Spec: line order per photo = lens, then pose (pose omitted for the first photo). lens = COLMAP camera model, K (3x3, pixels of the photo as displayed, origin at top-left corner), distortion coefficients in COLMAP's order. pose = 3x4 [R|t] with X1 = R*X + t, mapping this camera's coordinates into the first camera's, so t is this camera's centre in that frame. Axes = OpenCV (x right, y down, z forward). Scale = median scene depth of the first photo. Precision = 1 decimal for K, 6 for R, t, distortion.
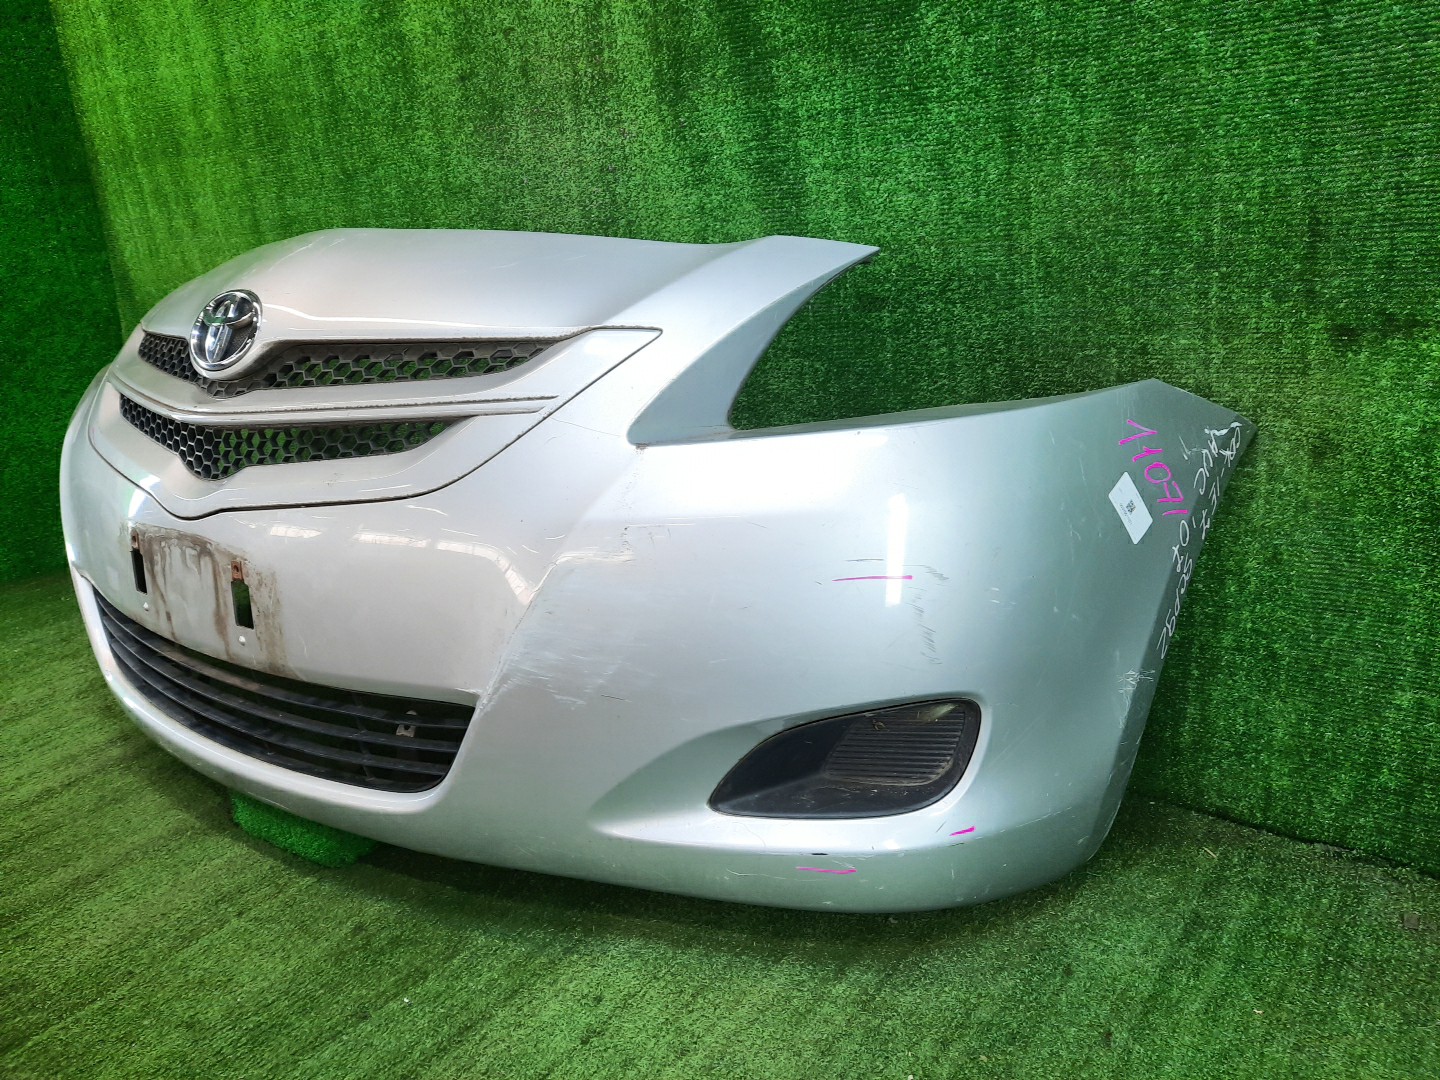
lens RADIAL K [[1042.5, 0, 720.0], [0, 1042.5, 540.0], [0, 0, 1]] dist [0.032229, -0.013491]
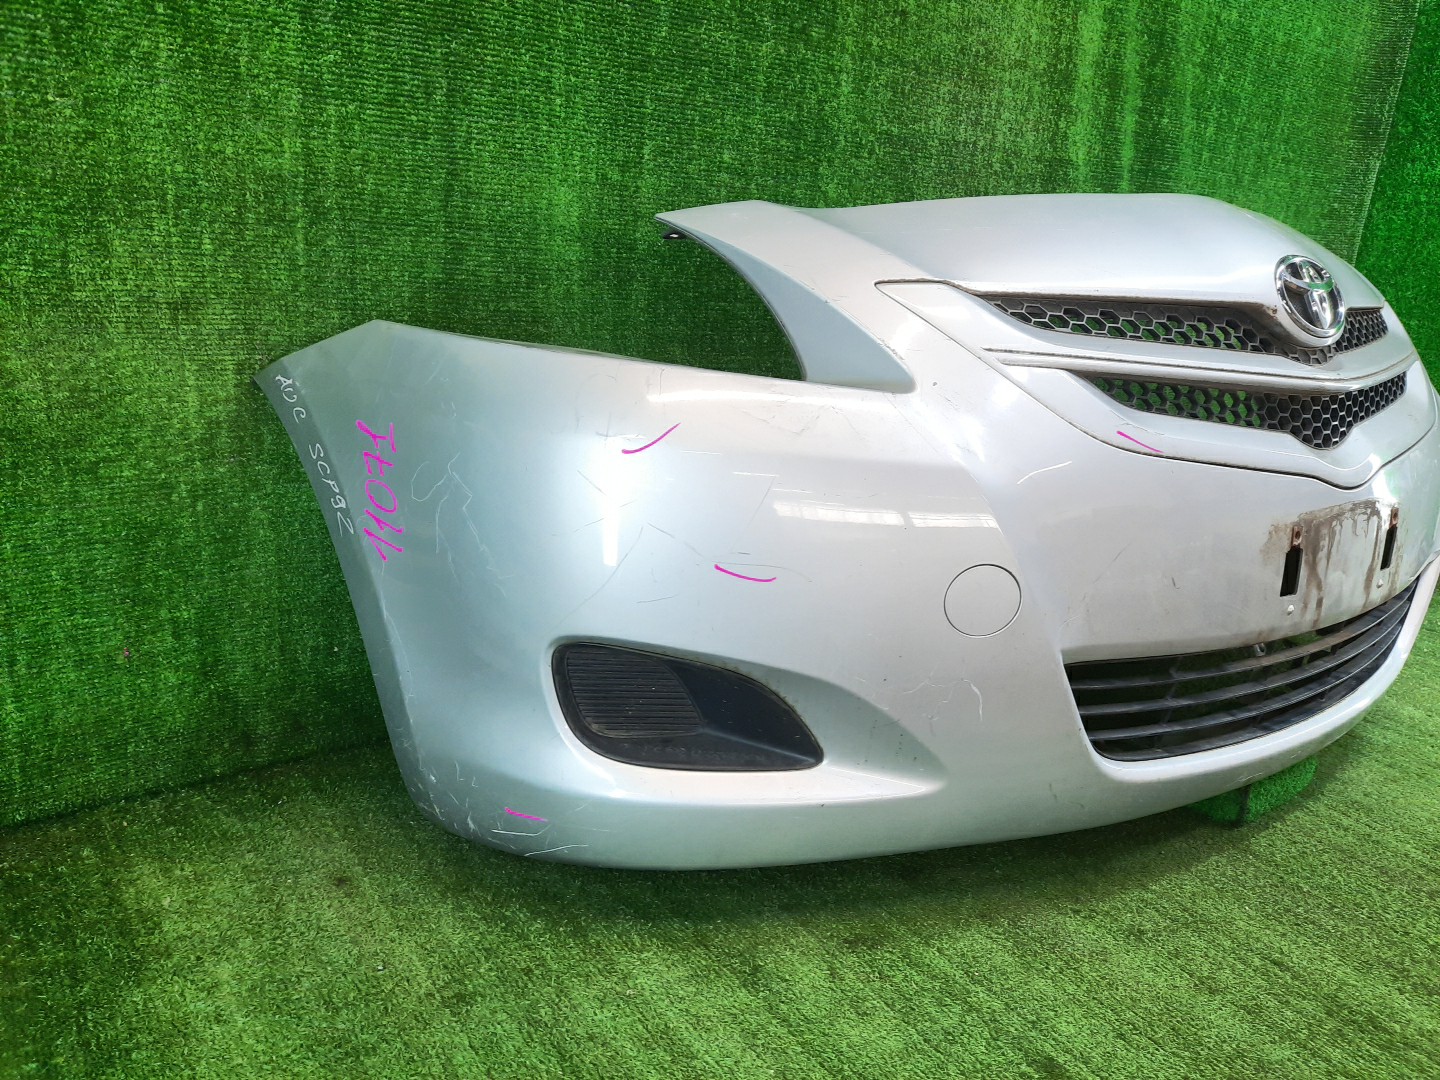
lens RADIAL K [[1042.5, 0, 720.0], [0, 1042.5, 540.0], [0, 0, 1]] dist [0.032229, -0.013491]
pose [[0.298306, -0.193347, 0.934682, -1.626709], [0.187036, 0.972123, 0.141399, -0.224551], [-0.935965, 0.132639, 0.326153, 1.247491]]
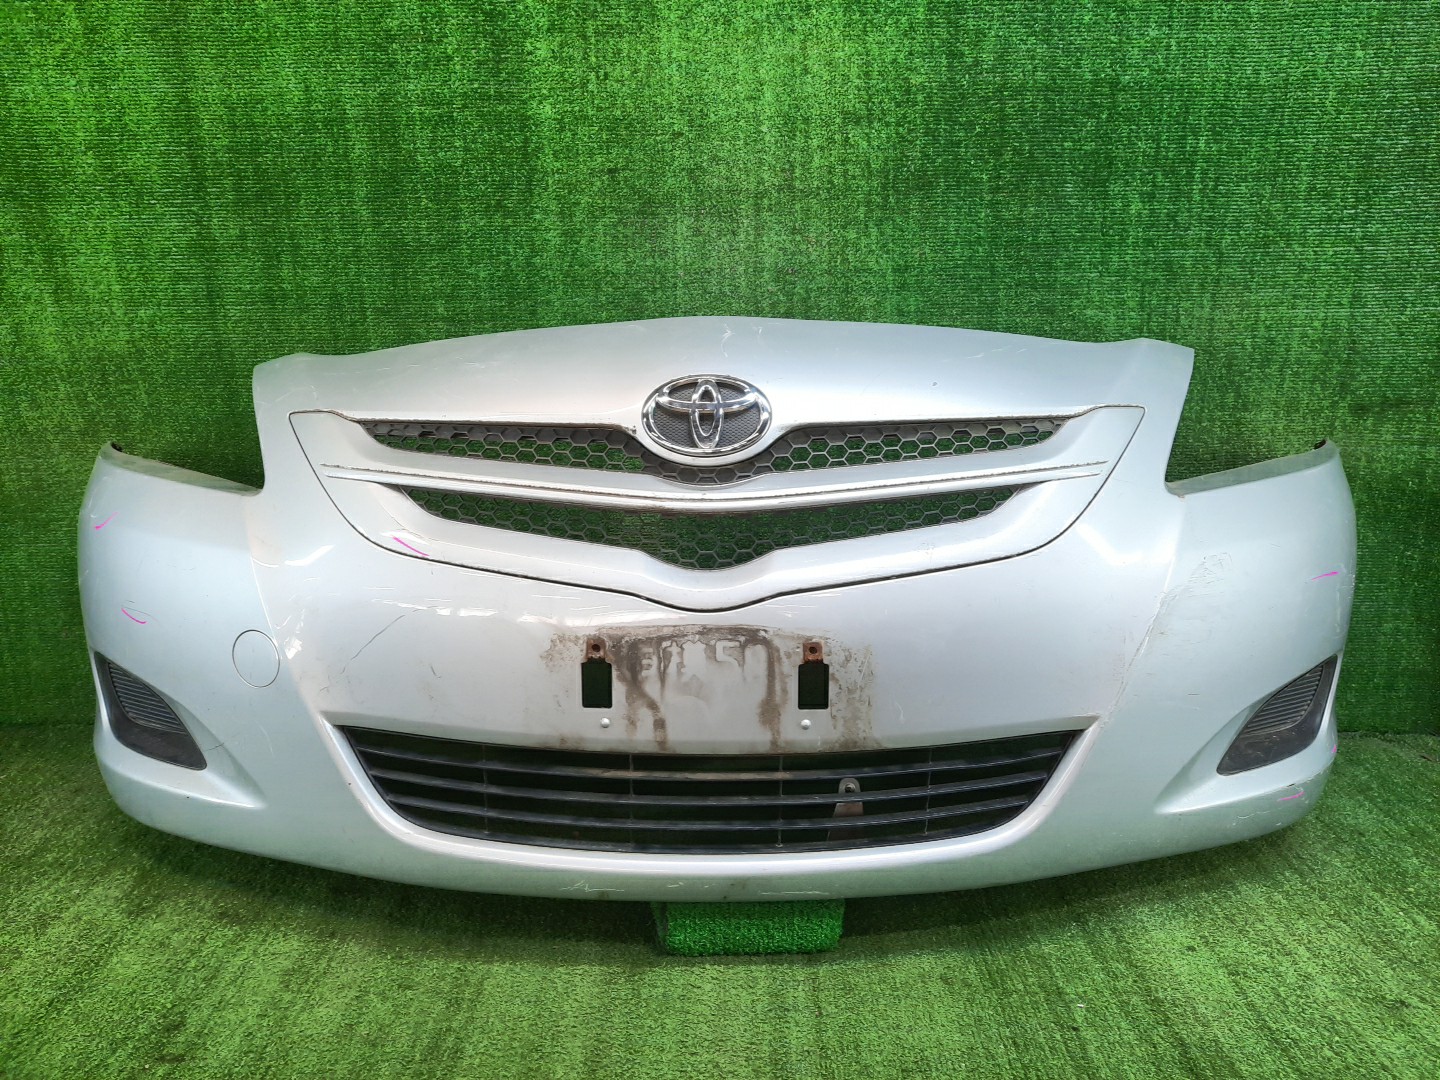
lens RADIAL K [[1042.5, 0, 720.0], [0, 1042.5, 540.0], [0, 0, 1]] dist [0.032229, -0.013491]
pose [[0.814005, -0.076969, 0.575735, -1.044208], [0.127297, 0.990725, -0.047532, -0.038304], [-0.566737, 0.111981, 0.816253, 0.220586]]
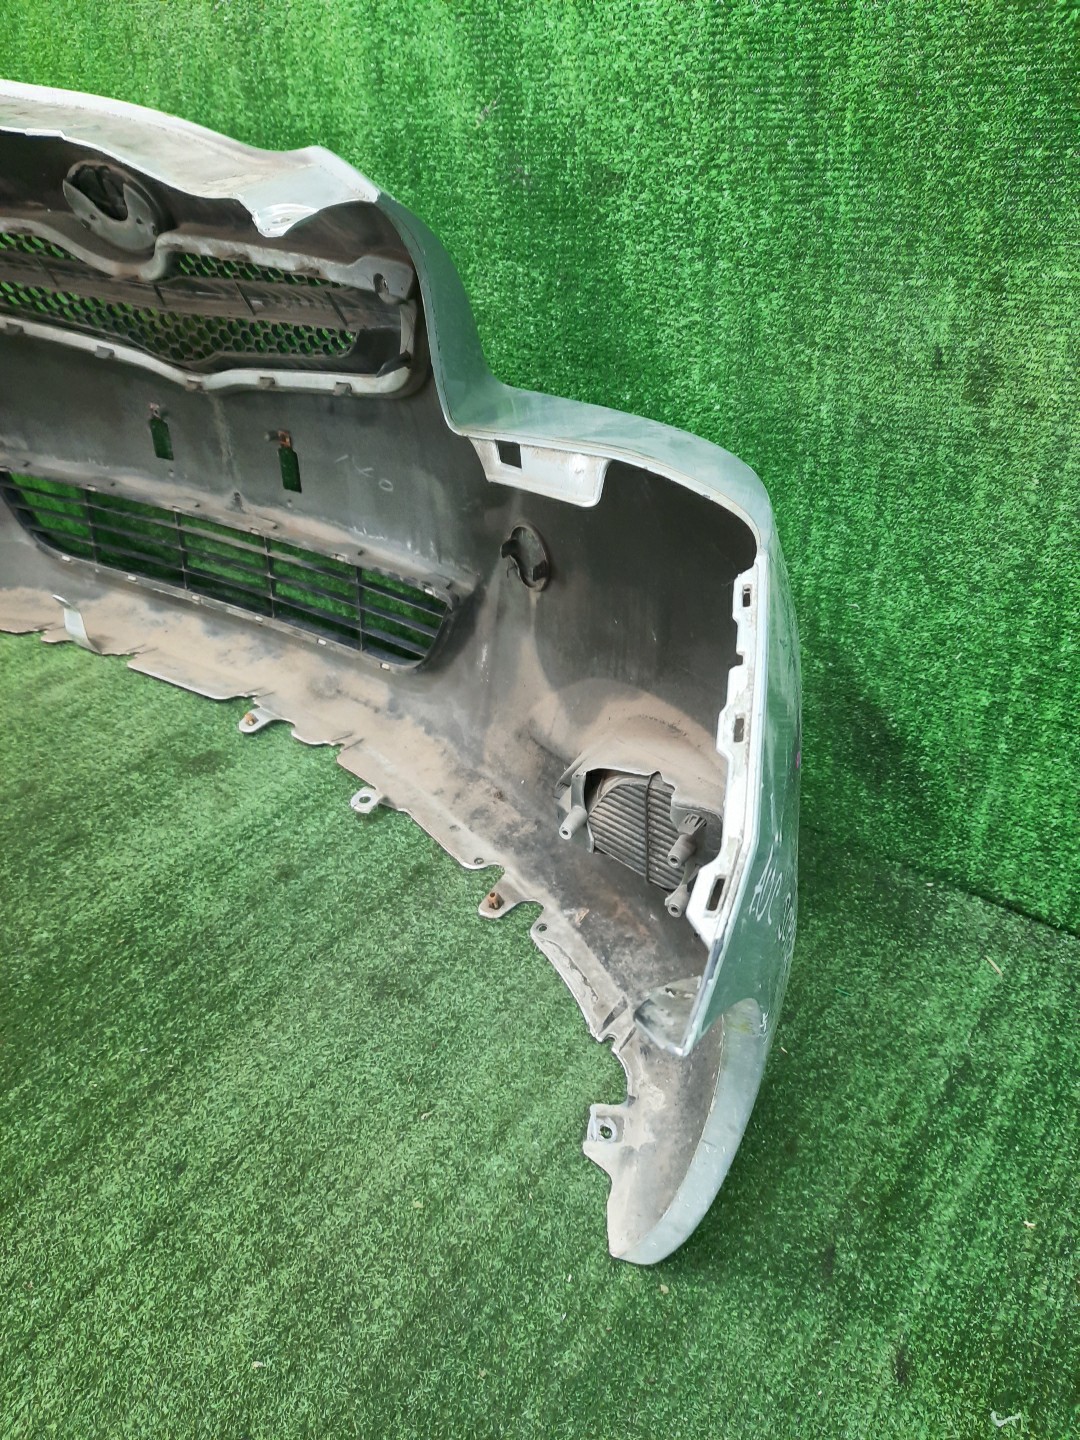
lens RADIAL K [[1042.5, 0, 563.9], [0, 1042.5, 687.5], [0, 0, 1]] dist [0.032229, -0.013491]
pose [[0.999188, 0.023165, 0.032980, 0.121514], [-0.030567, 0.968908, 0.245524, -0.090306], [-0.026267, -0.246333, 0.968829, 0.317561]]
